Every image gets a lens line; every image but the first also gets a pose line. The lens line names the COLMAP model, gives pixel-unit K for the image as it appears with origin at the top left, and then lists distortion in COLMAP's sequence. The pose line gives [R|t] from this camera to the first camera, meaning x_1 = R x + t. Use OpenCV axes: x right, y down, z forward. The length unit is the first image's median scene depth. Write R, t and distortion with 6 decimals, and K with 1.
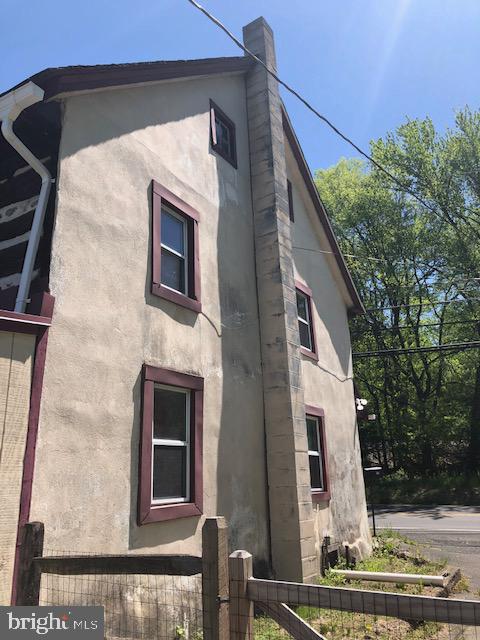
lens RADIAL K [[529.1, 0, 240.0], [0, 529.1, 320.0], [0, 0, 1]] dist [0.091168, -0.159486]
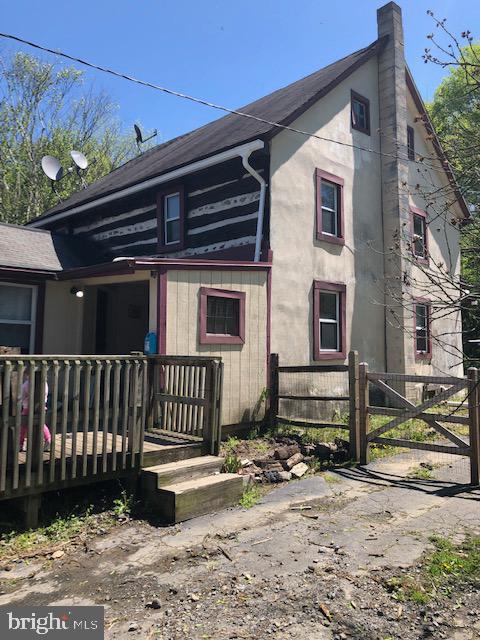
lens RADIAL K [[529.1, 0, 240.0], [0, 529.1, 320.0], [0, 0, 1]] dist [0.091168, -0.159486]
pose [[0.968420, 0.015146, -0.248865, 0.029738], [0.042140, 0.973849, 0.223253, -0.190504], [0.245738, -0.226690, 0.942457, -0.783971]]
